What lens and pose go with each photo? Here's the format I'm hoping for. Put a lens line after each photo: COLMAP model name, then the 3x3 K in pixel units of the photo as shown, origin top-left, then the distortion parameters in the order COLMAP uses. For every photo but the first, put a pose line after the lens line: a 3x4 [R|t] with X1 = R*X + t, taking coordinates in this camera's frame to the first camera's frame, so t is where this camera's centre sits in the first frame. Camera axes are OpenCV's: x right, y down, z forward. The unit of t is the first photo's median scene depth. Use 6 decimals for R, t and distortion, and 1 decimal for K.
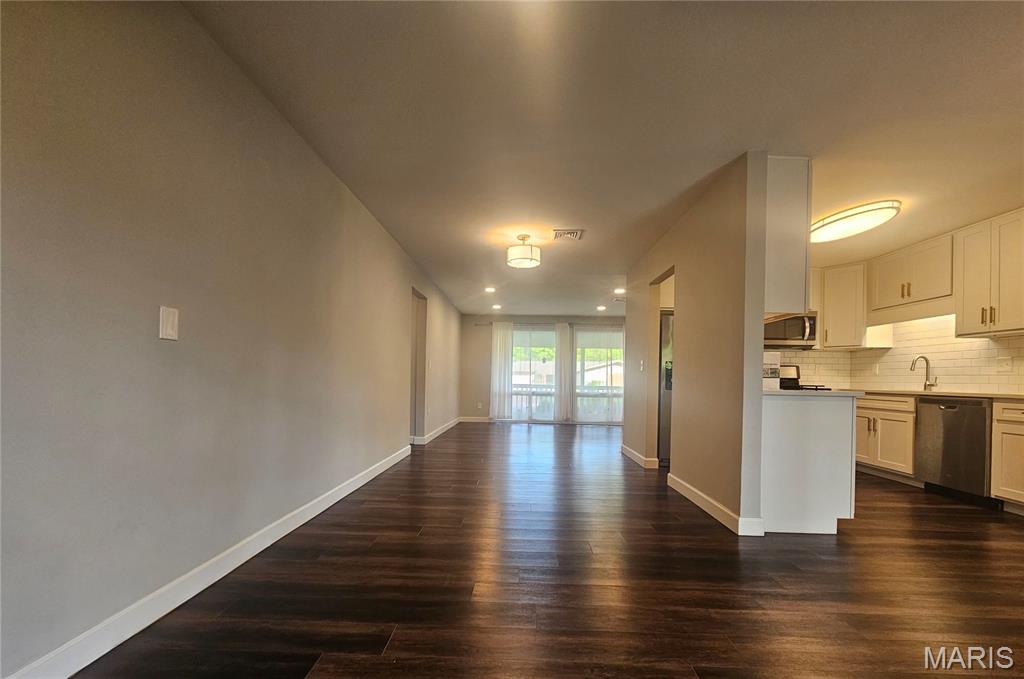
lens RADIAL K [[385.9, 0, 512.0], [0, 385.9, 339.5], [0, 0, 1]] dist [0.000164, -0.000010]
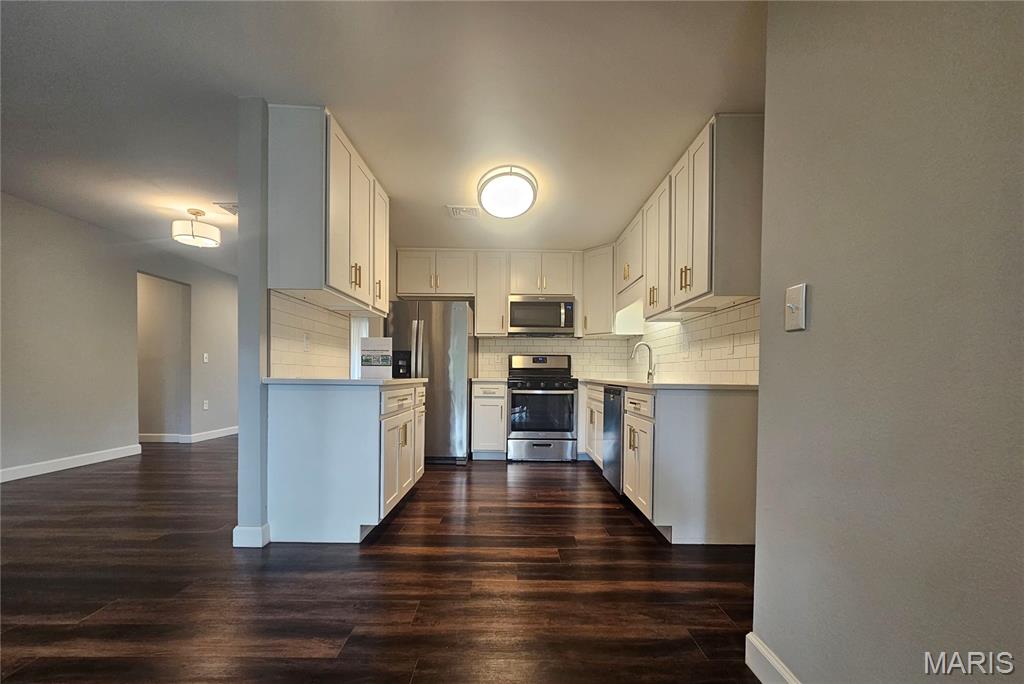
lens RADIAL K [[385.5, 0, 512.0], [0, 385.5, 342.0], [0, 0, 1]] dist [0.000798, 0.000042]
pose [[0.999502, -0.005572, 0.031068, 0.612423], [0.004976, 0.999803, 0.019222, 0.018760], [-0.031169, -0.019058, 0.999332, 0.066298]]
